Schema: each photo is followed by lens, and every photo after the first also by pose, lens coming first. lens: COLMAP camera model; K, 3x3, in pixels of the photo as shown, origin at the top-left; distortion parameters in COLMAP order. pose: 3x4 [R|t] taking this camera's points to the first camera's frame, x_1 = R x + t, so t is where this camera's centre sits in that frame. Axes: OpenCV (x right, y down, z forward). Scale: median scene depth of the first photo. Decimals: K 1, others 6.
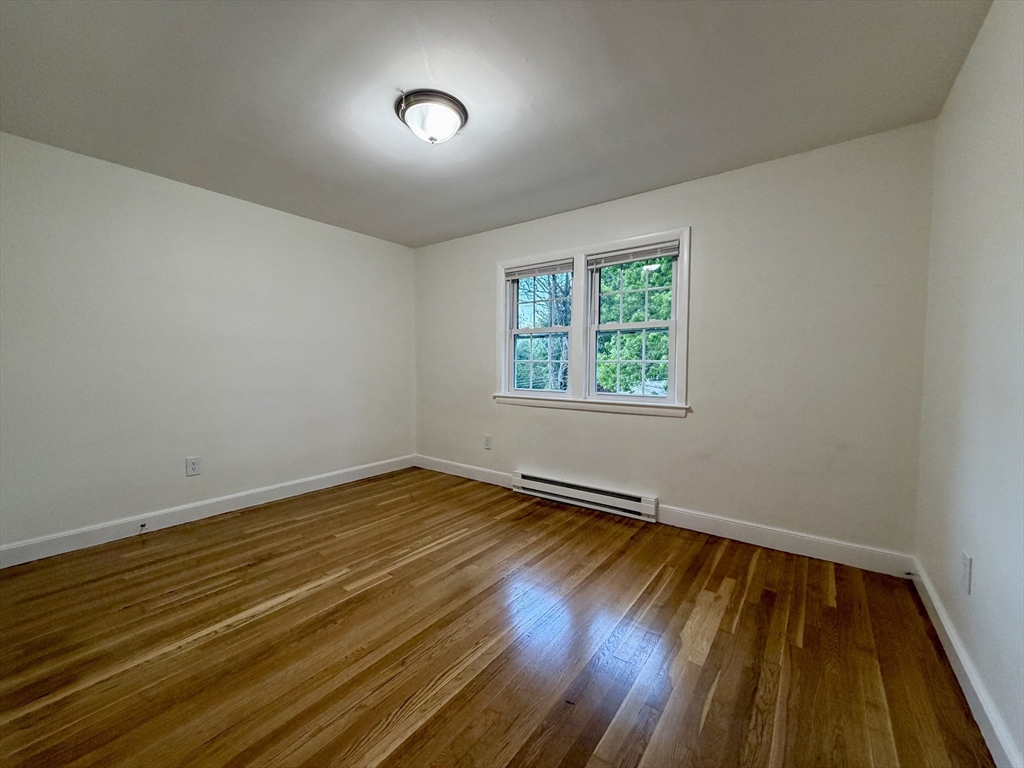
lens RADIAL K [[410.1, 0, 510.8], [0, 410.1, 383.9], [0, 0, 1]] dist [0.000712, 0.000401]
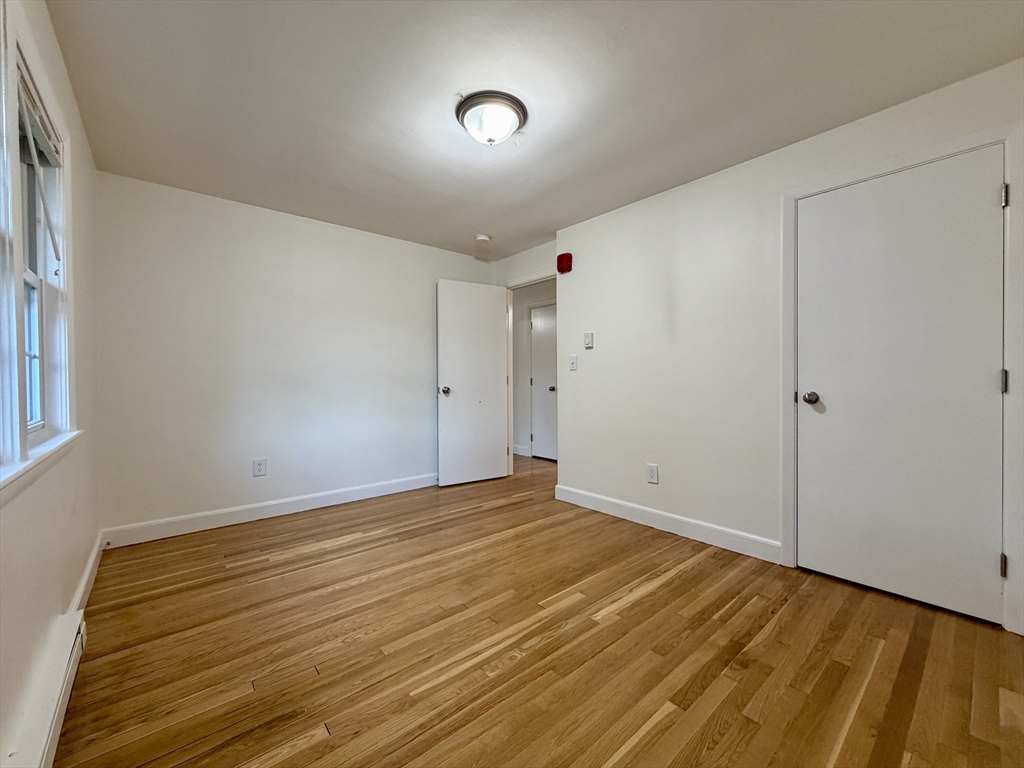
lens RADIAL K [[410.1, 0, 510.8], [0, 410.1, 383.9], [0, 0, 1]] dist [0.000712, 0.000401]
pose [[-0.975808, -0.003197, 0.218606, -0.410675], [0.008448, 0.998595, 0.052314, -0.051402], [-0.218466, 0.052896, -0.974410, 1.802826]]
